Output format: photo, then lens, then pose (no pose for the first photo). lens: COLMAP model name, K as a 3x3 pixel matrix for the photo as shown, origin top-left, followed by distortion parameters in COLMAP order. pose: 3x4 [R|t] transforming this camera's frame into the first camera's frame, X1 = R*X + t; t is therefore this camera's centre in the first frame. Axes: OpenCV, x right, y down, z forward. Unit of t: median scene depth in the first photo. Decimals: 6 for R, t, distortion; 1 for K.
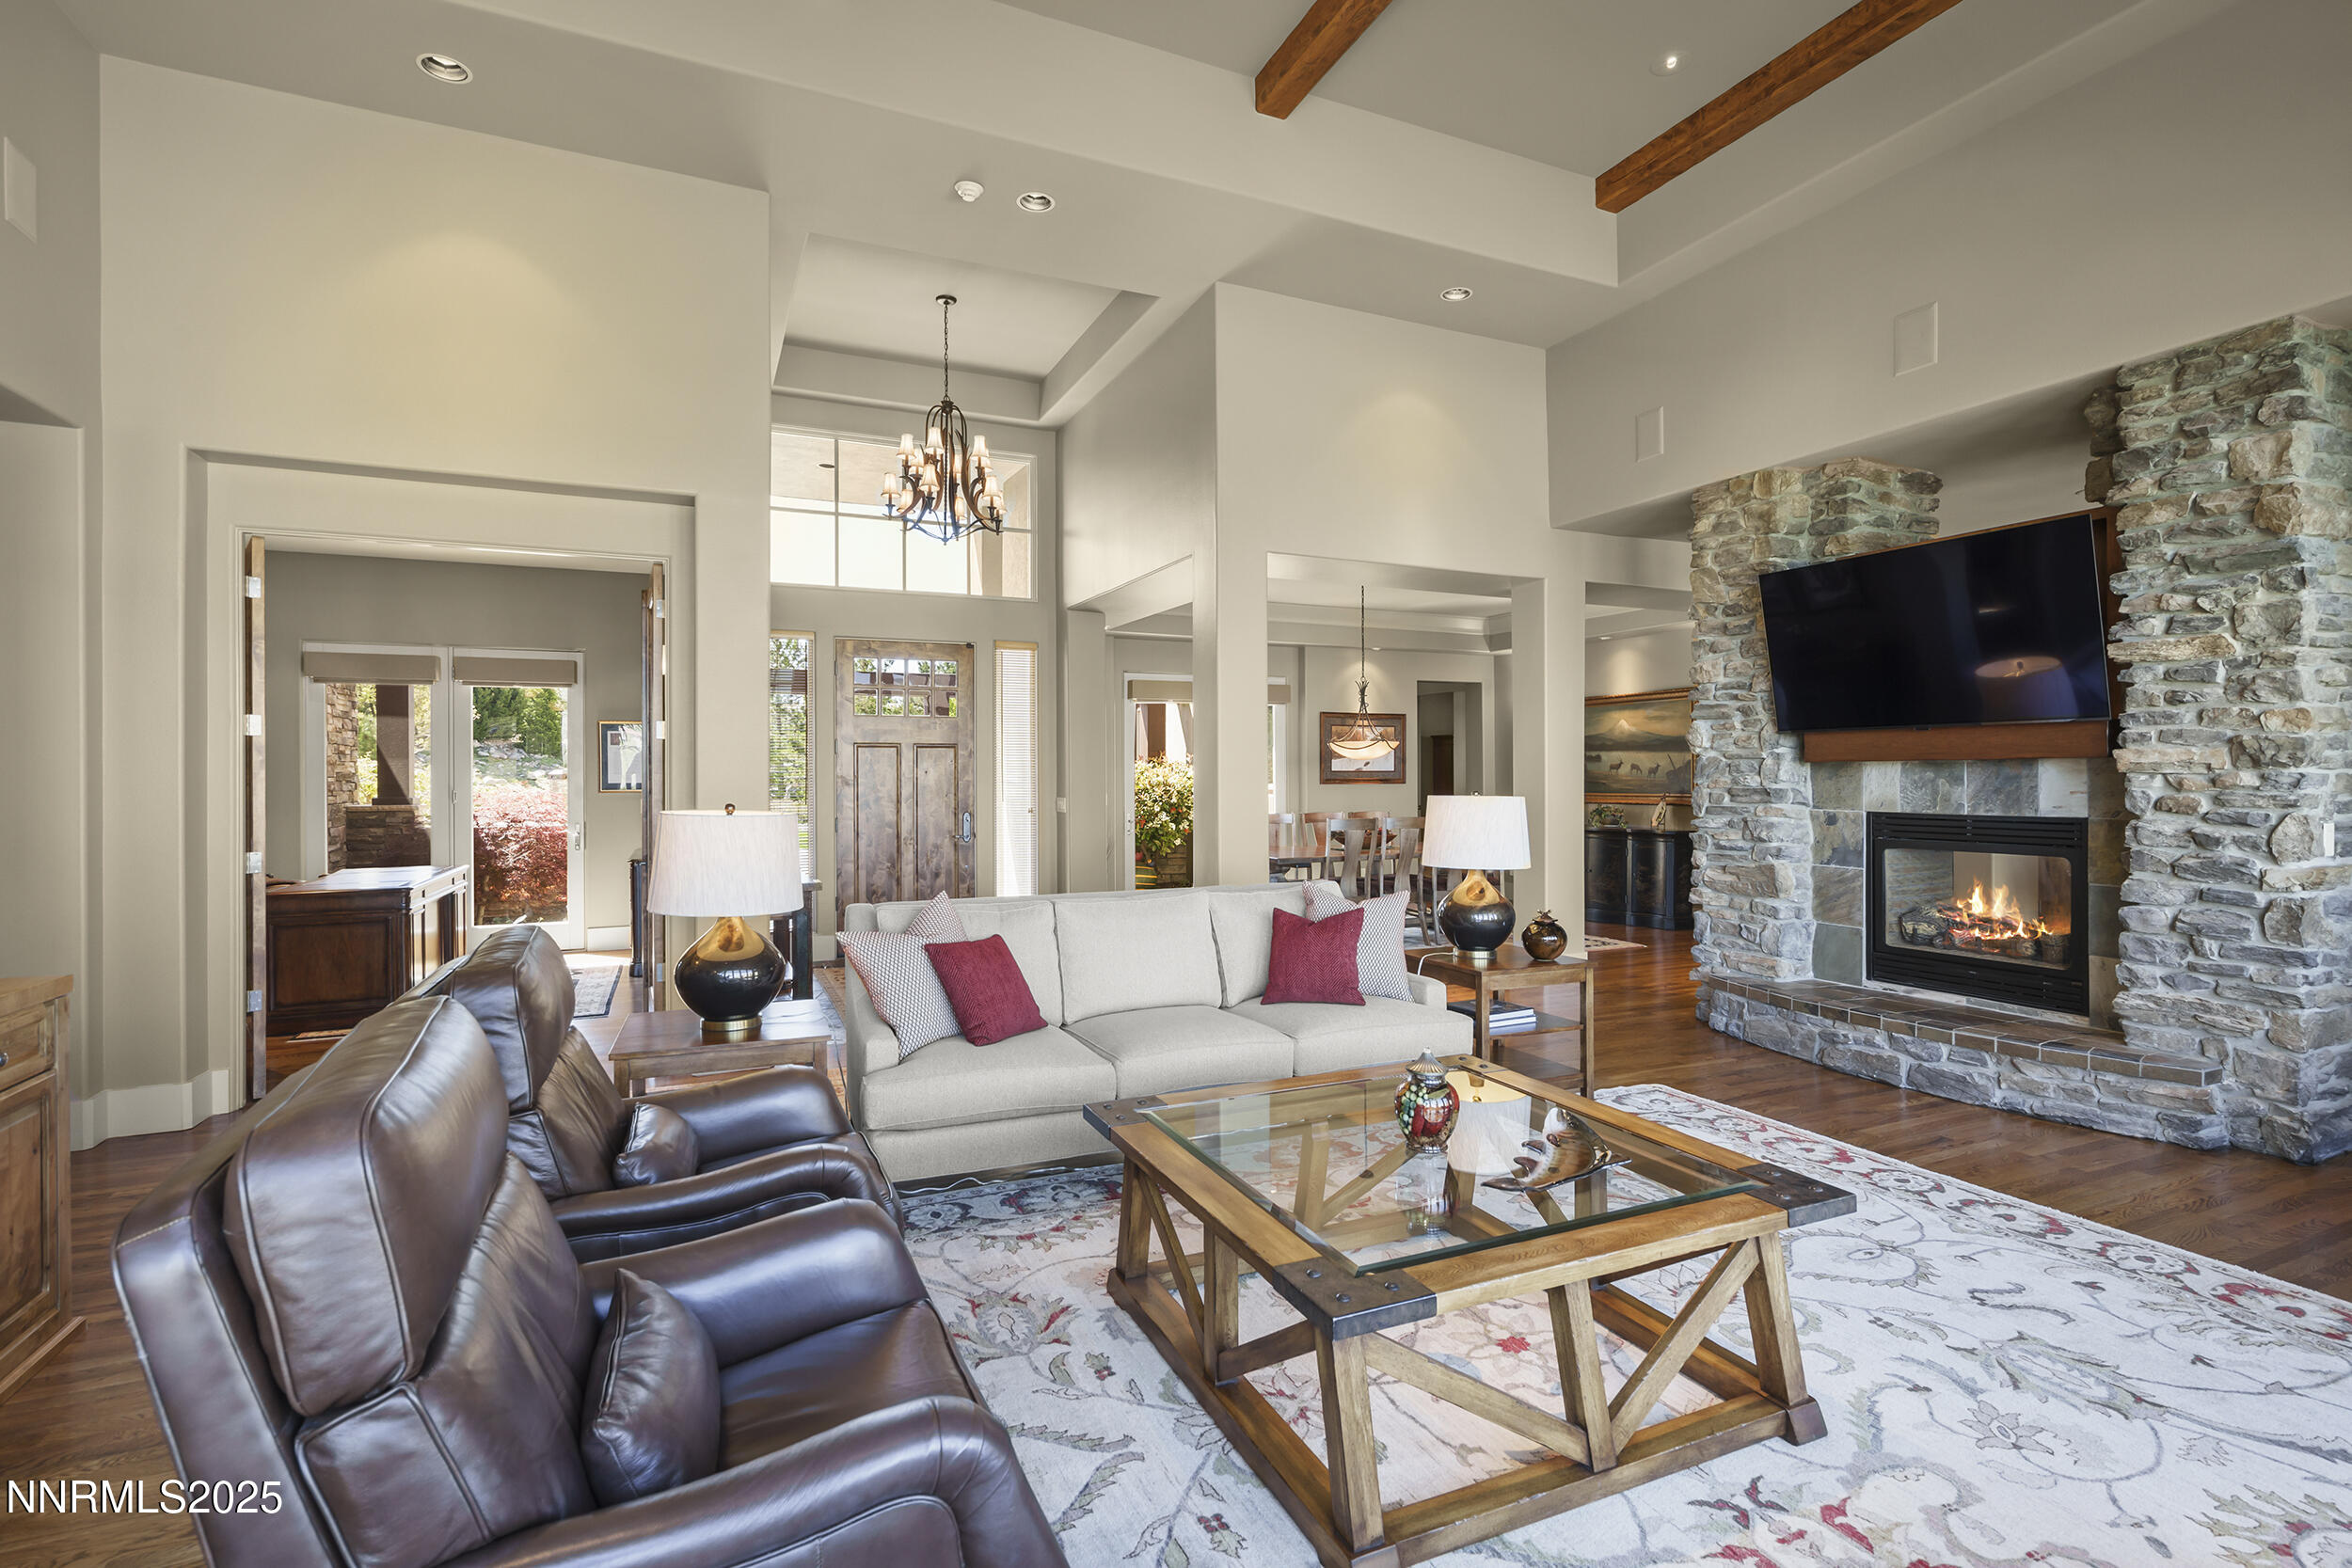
lens RADIAL K [[1081.5, 0, 1176.0], [0, 1081.5, 784.0], [0, 0, 1]] dist [-0.000748, 0.000360]
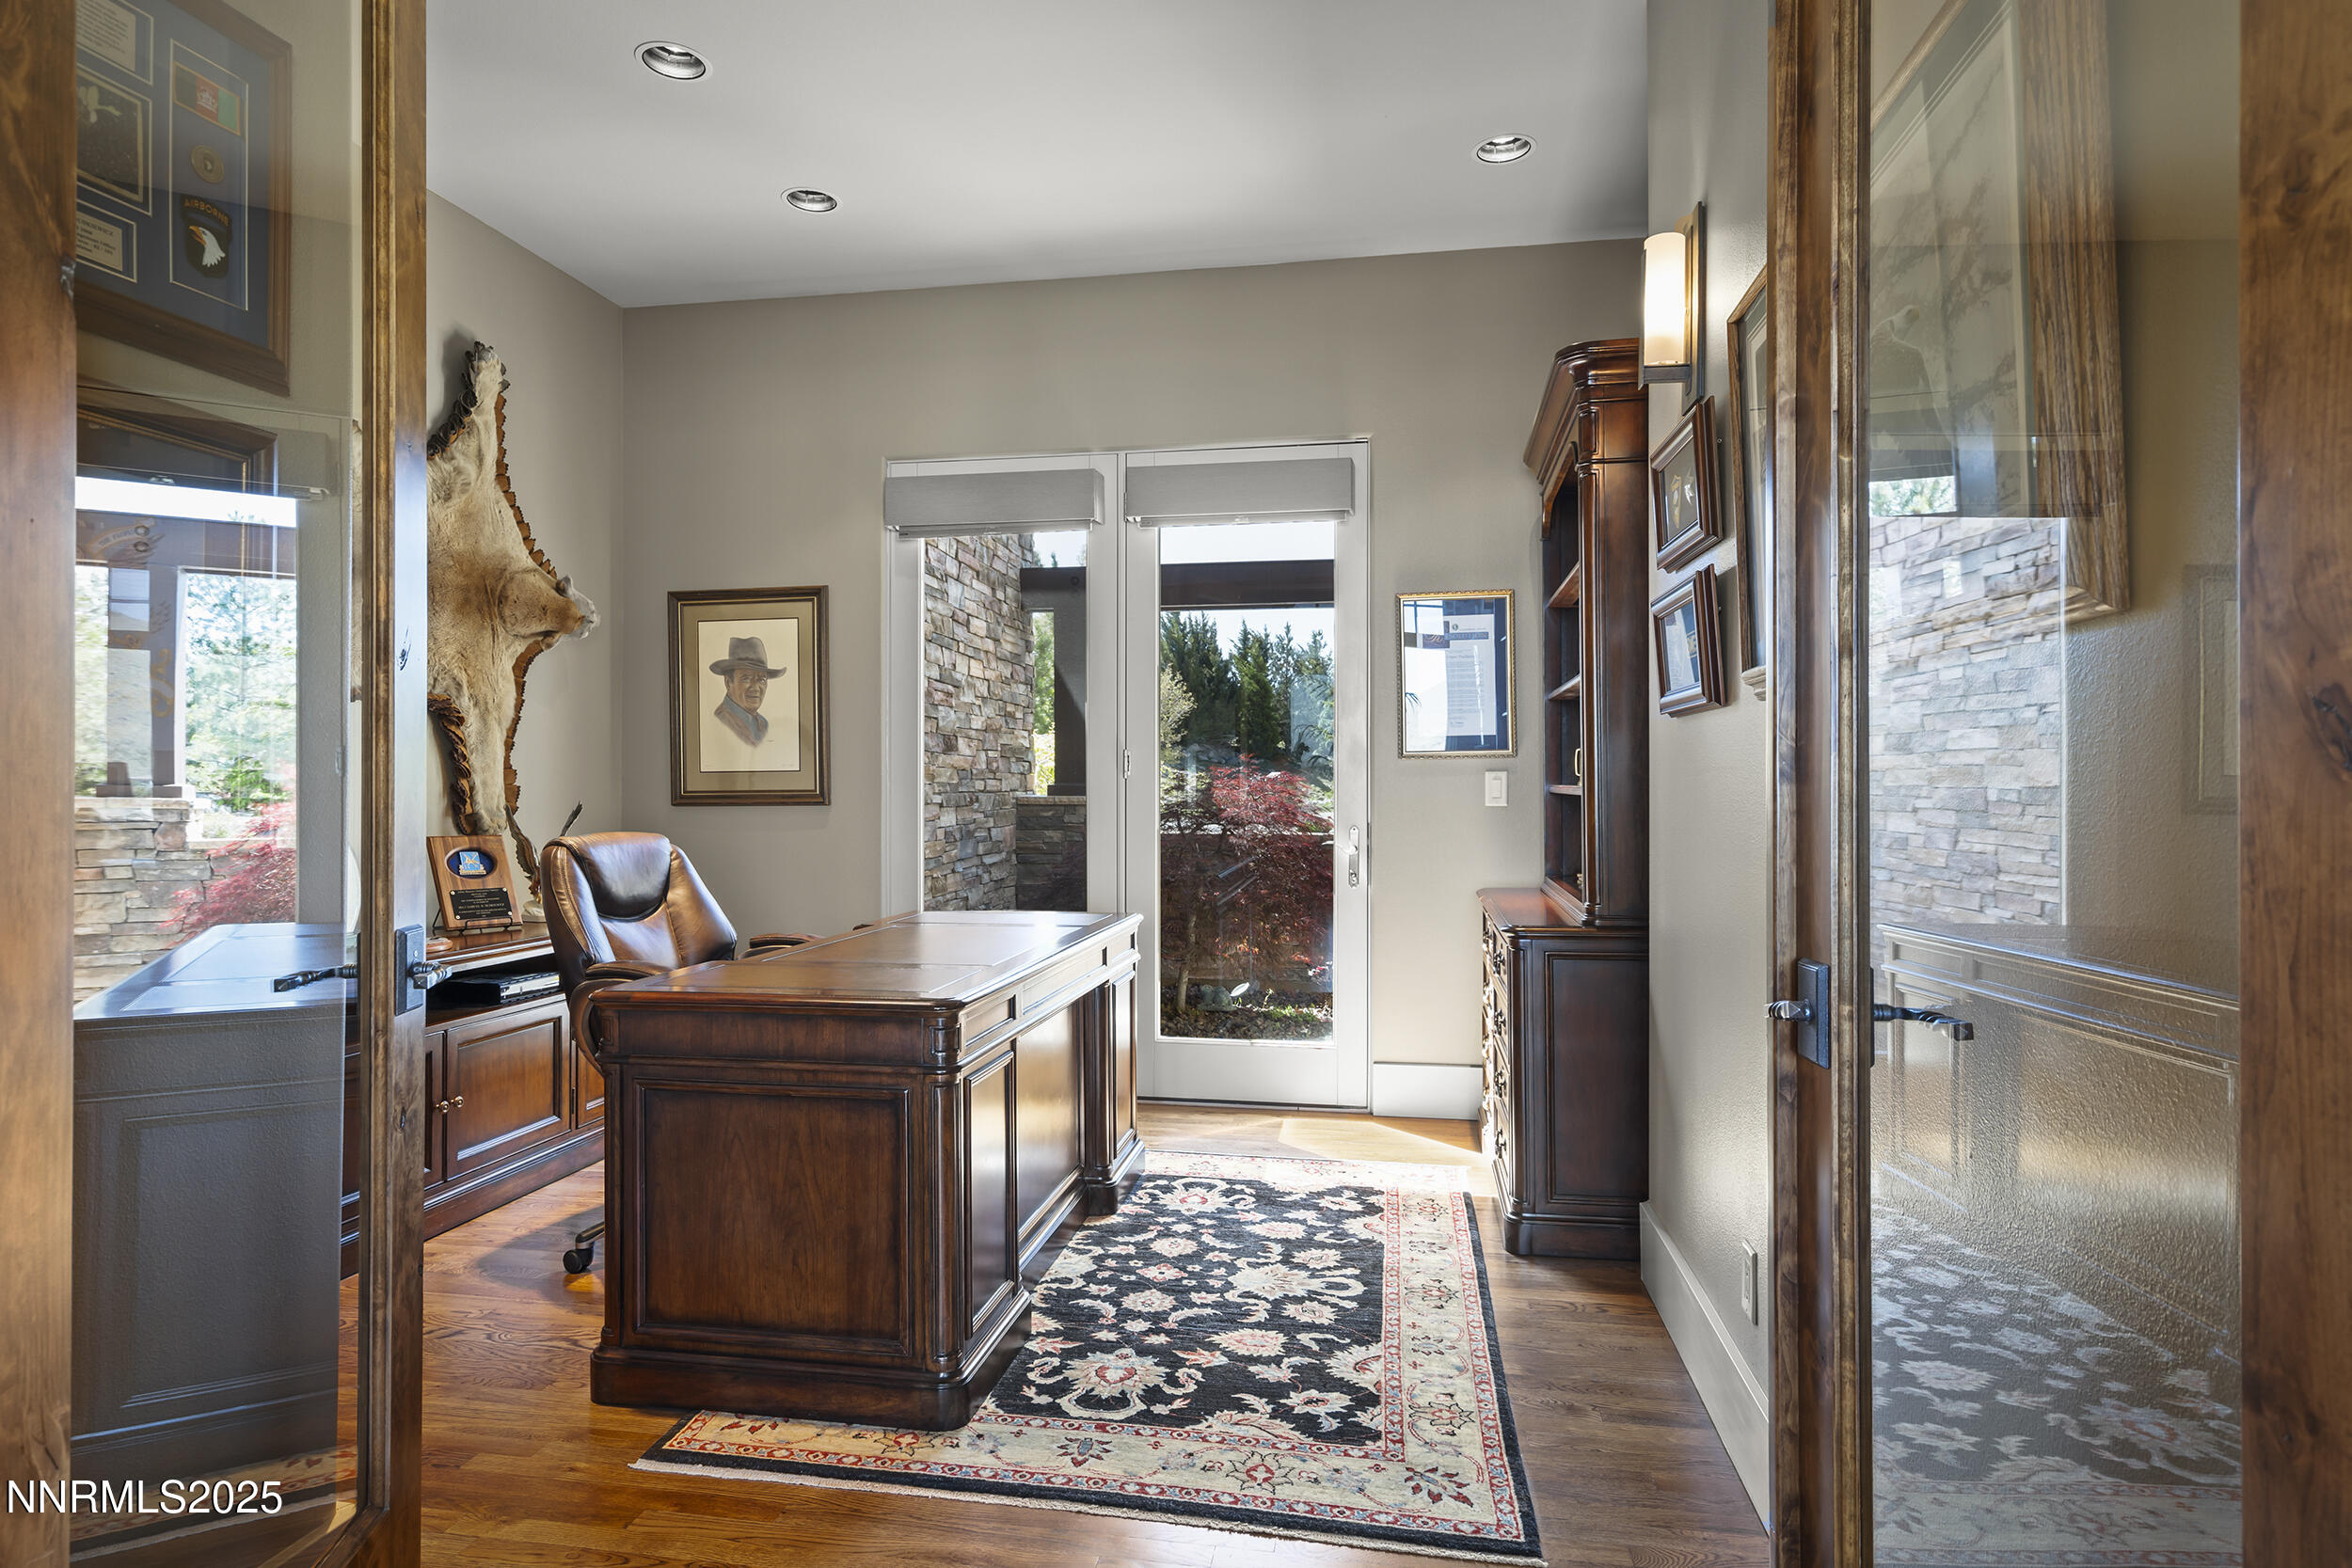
lens RADIAL K [[1305.4, 0, 1176.0], [0, 1305.4, 784.0], [0, 0, 1]] dist [0.003009, 0.000665]
pose [[0.830623, 0.002567, -0.556830, -0.320067], [-0.008441, 0.999933, -0.007981, 0.024818], [0.556772, 0.011330, 0.830588, 0.519803]]
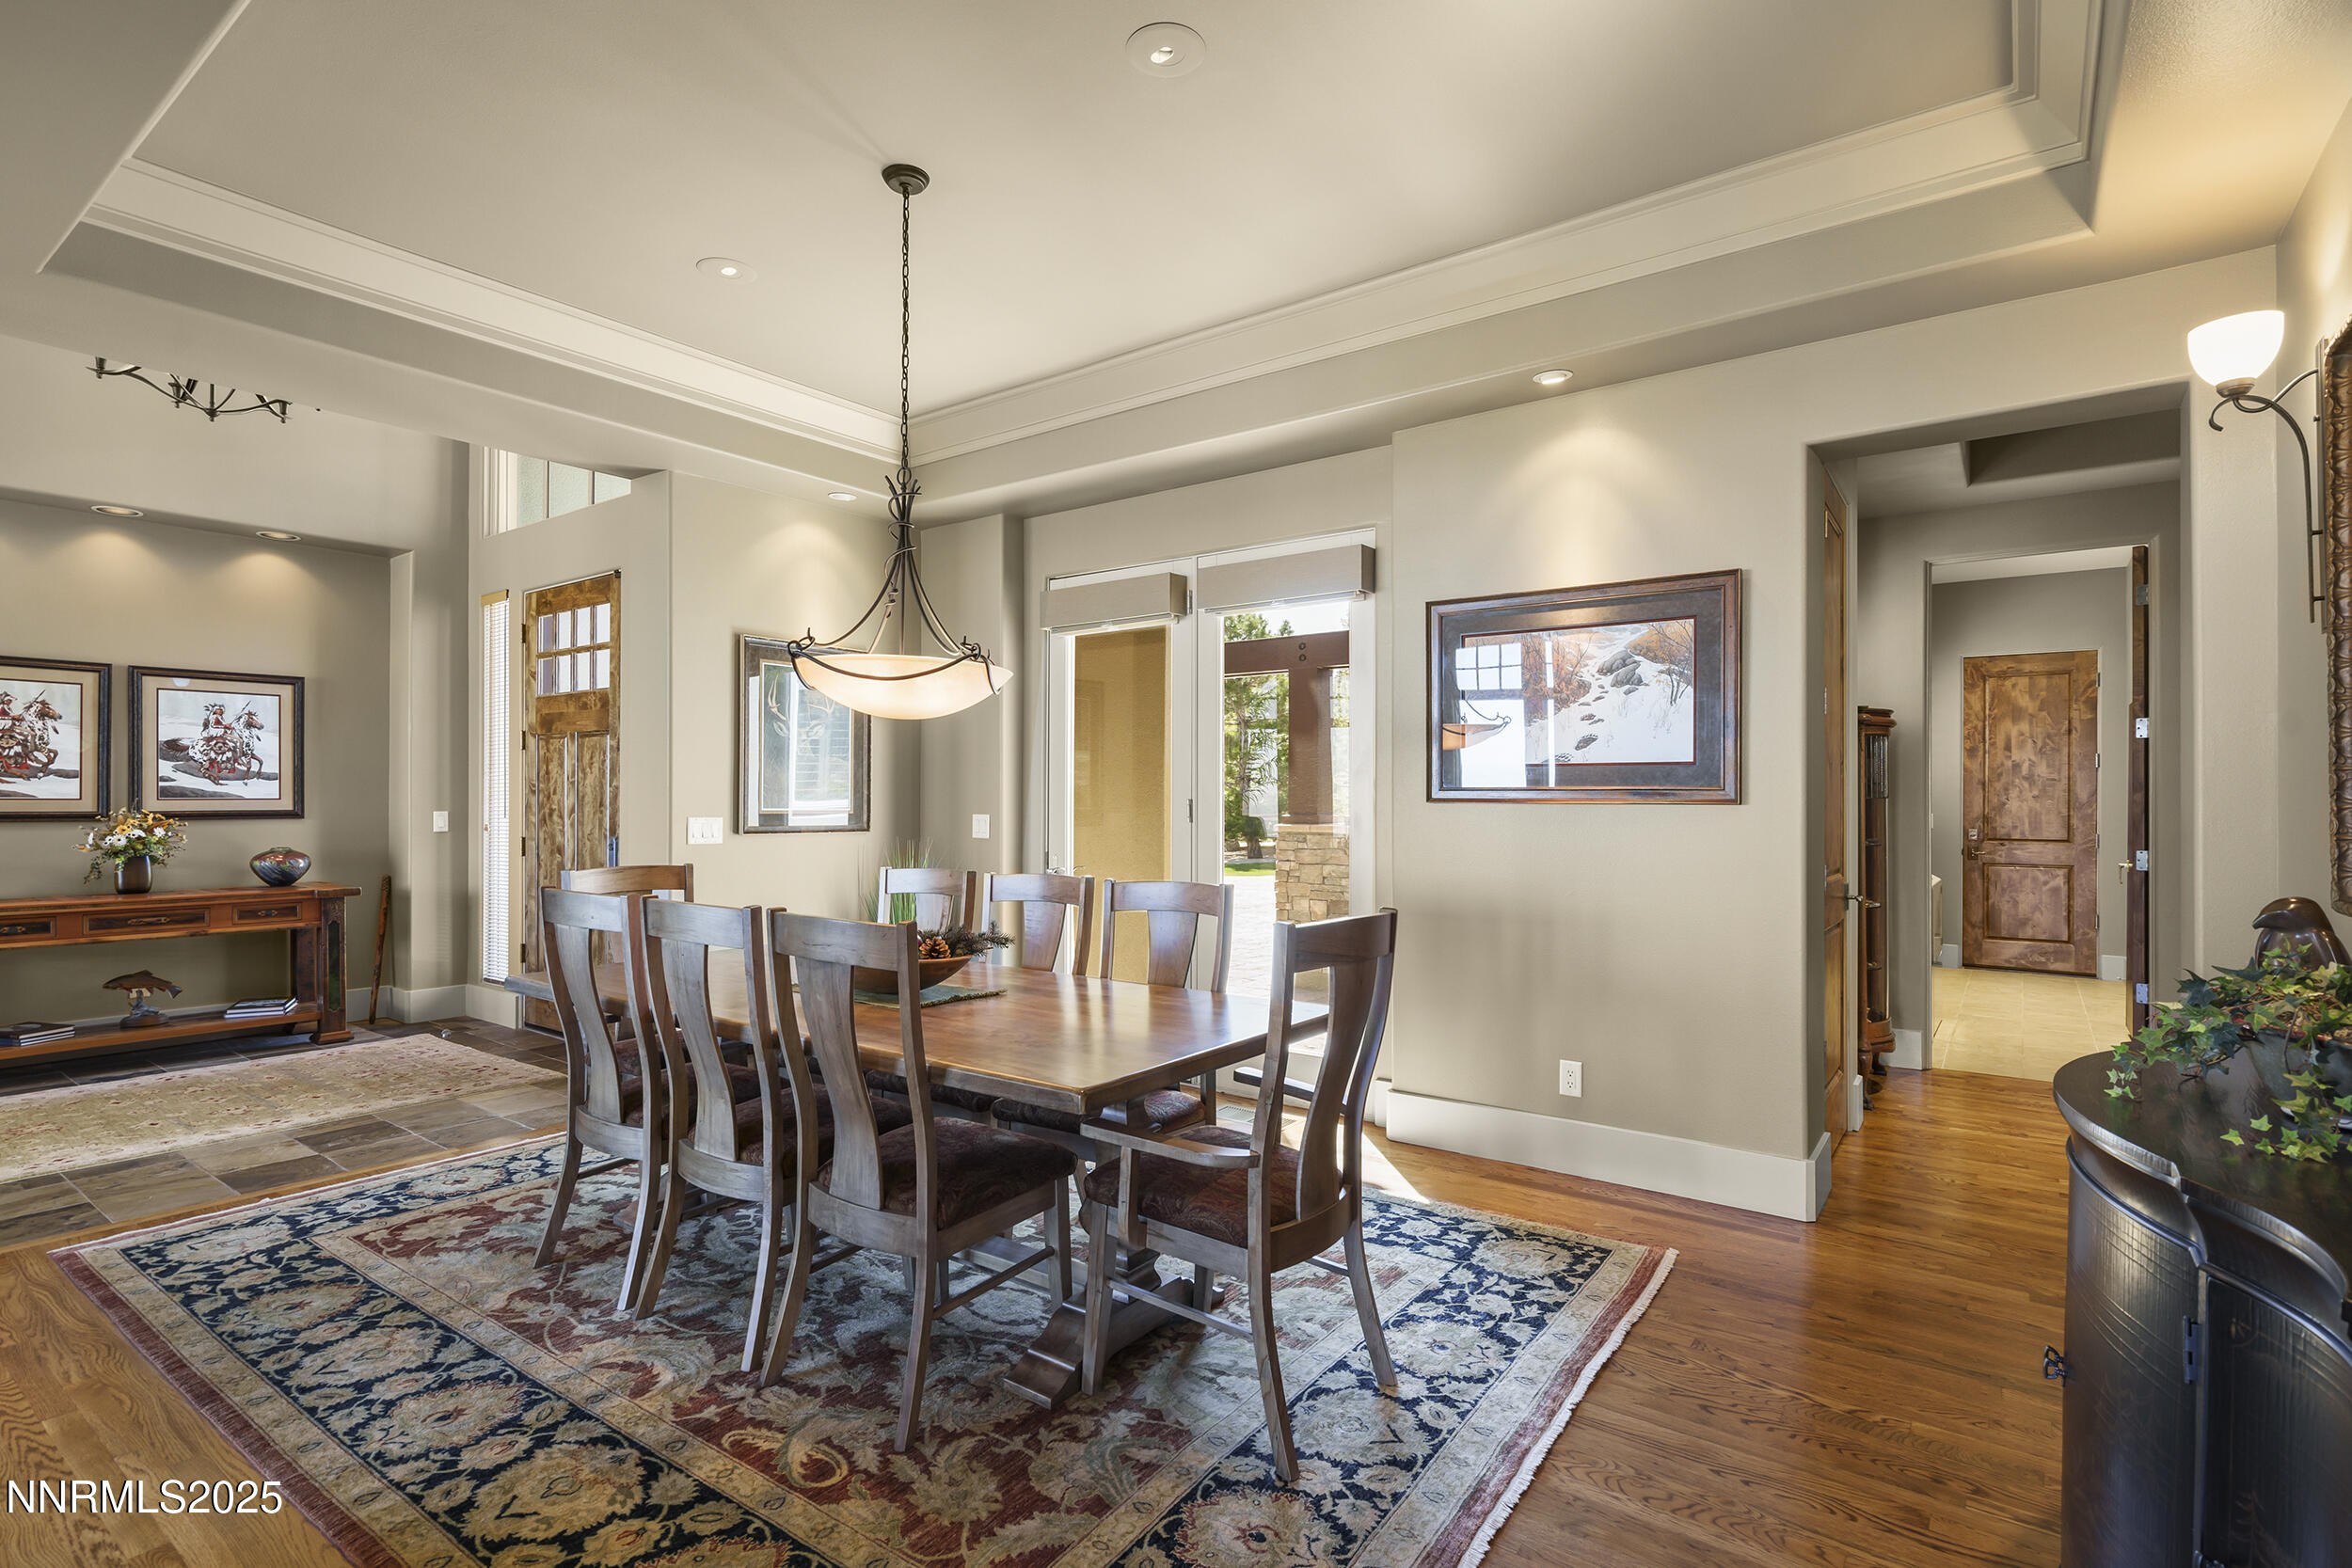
lens RADIAL K [[1143.3, 0, 1176.0], [0, 1143.3, 784.0], [0, 0, 1]] dist [0.000405, -0.000001]
pose [[0.482190, -0.007658, -0.876033, 0.569049], [-0.014017, 0.999766, -0.016456, 0.001761], [0.875955, 0.020214, 0.481970, 0.987509]]
